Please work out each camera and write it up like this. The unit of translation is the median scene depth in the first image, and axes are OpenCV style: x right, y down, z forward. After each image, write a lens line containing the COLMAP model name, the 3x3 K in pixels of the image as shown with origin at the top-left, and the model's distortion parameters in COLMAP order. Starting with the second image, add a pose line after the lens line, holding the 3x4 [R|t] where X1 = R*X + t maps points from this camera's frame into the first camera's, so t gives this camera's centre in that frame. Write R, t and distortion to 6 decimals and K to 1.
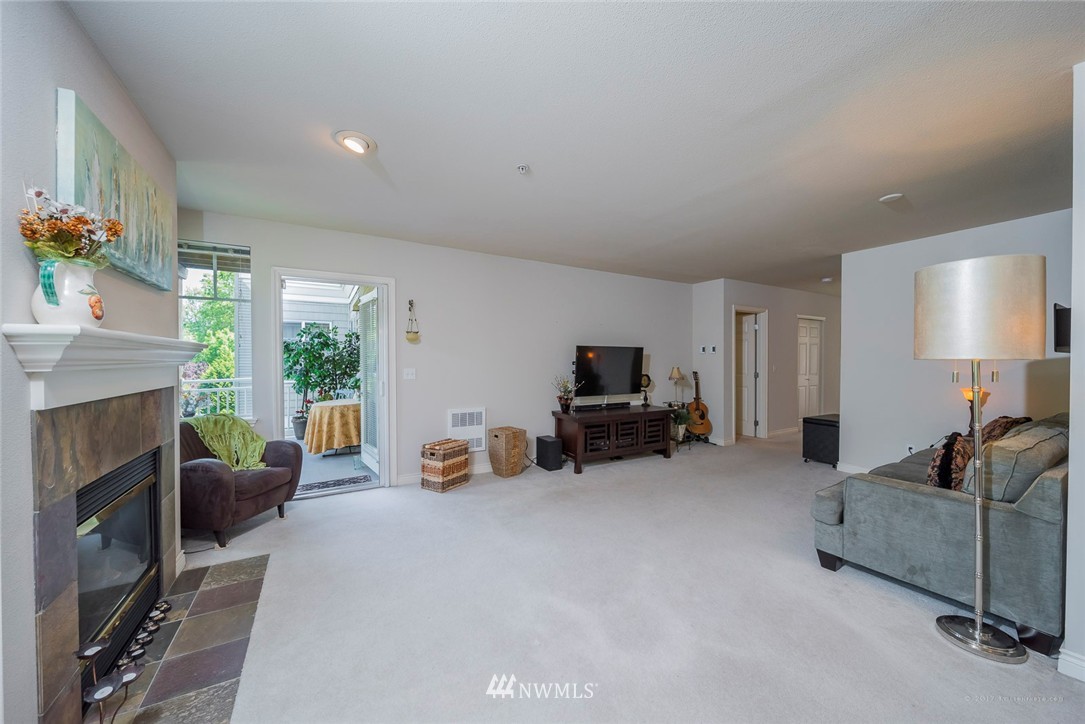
lens RADIAL K [[386.8, 0, 542.5], [0, 386.8, 362.0], [0, 0, 1]] dist [-0.001727, -0.000232]
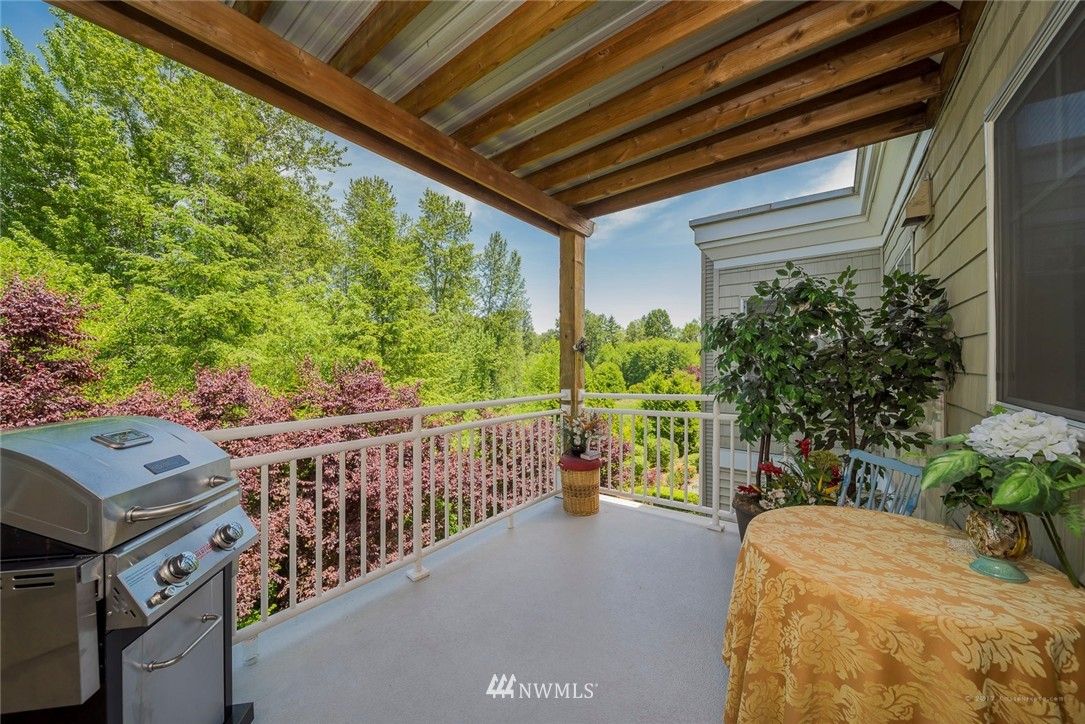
lens RADIAL K [[386.8, 0, 542.5], [0, 386.8, 362.0], [0, 0, 1]] dist [-0.001727, -0.000232]
pose [[0.377578, -0.004938, -0.925965, -0.319984], [0.002487, 0.999988, -0.004319, -0.001006], [0.925975, -0.000672, 0.377585, 0.617393]]
